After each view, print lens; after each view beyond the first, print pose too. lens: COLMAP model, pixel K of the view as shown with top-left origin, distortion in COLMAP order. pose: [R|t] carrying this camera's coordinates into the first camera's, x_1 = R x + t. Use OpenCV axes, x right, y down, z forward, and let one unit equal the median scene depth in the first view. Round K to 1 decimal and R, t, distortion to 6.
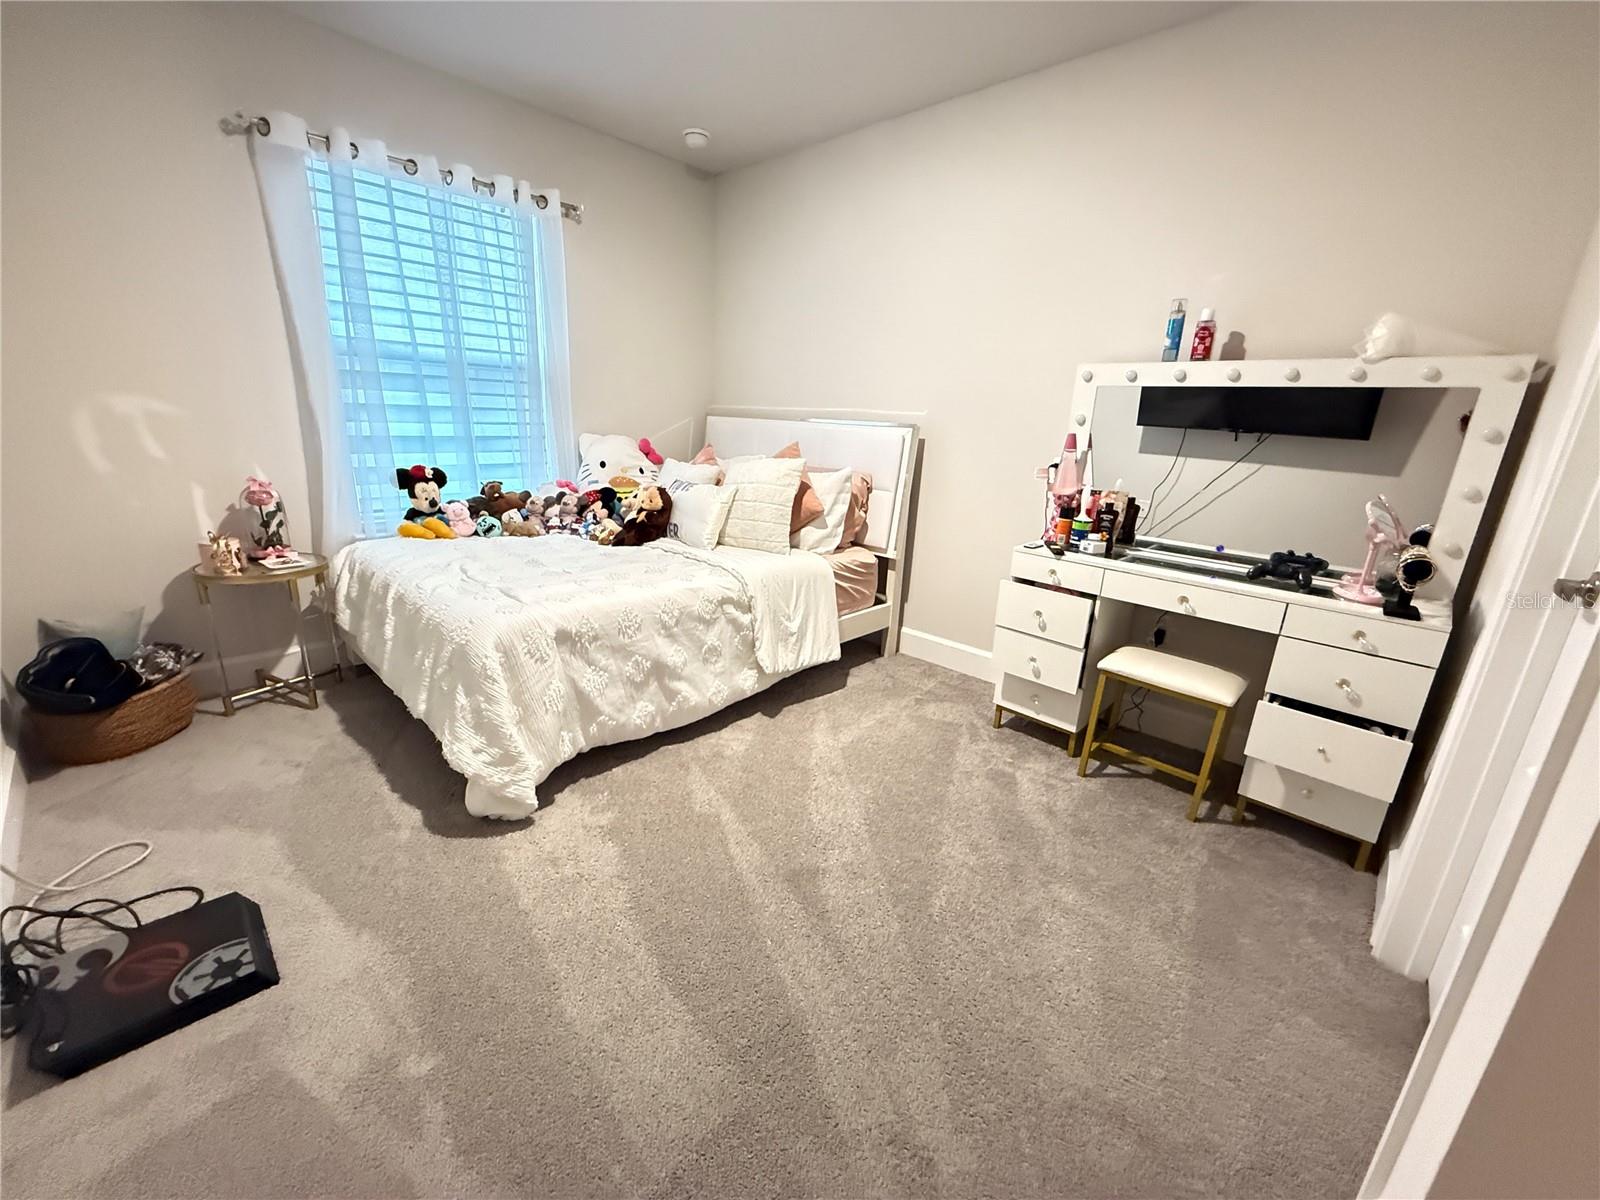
lens RADIAL K [[637.5, 0, 804.7], [0, 637.5, 597.6], [0, 0, 1]] dist [-0.002167, -0.000119]
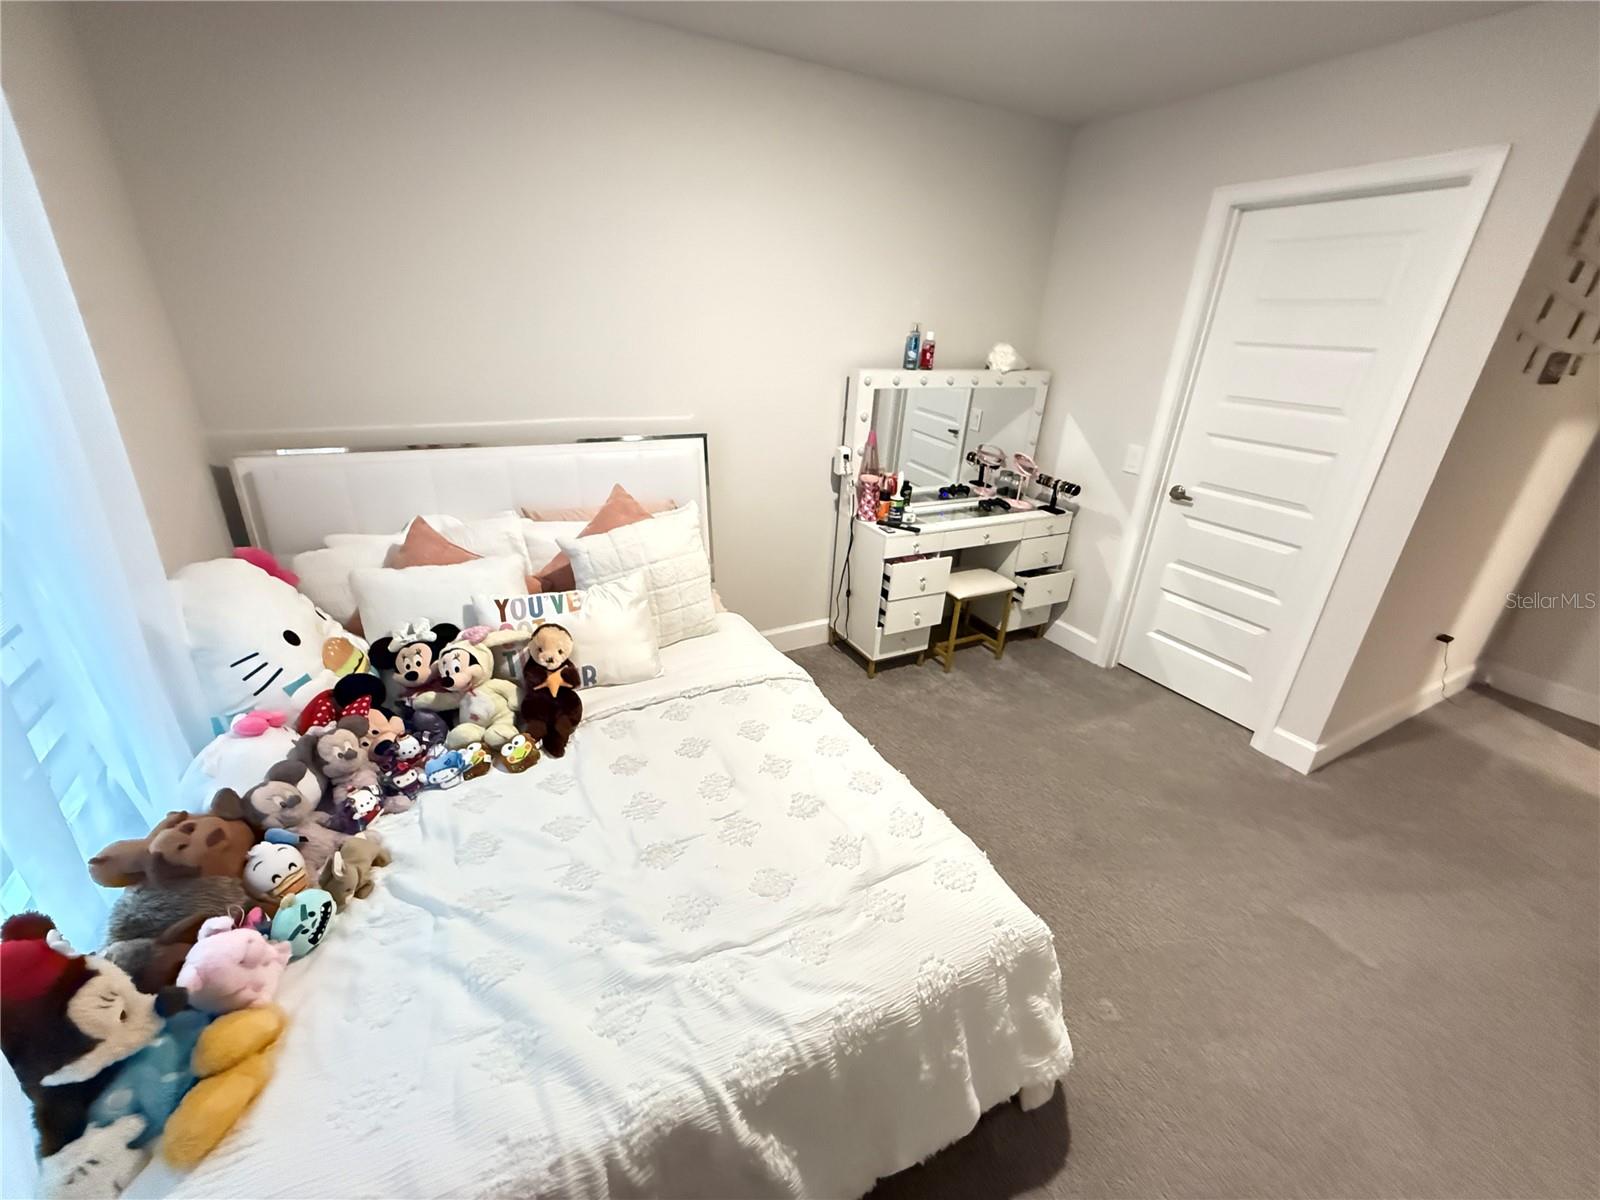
lens RADIAL K [[637.5, 0, 802.2], [0, 637.5, 596.8], [0, 0, 1]] dist [-0.002167, -0.000119]
pose [[0.316619, -0.403360, 0.858518, -0.805457], [0.231262, 0.910596, 0.342540, -0.428587], [-0.919930, 0.090088, 0.381593, 0.716918]]
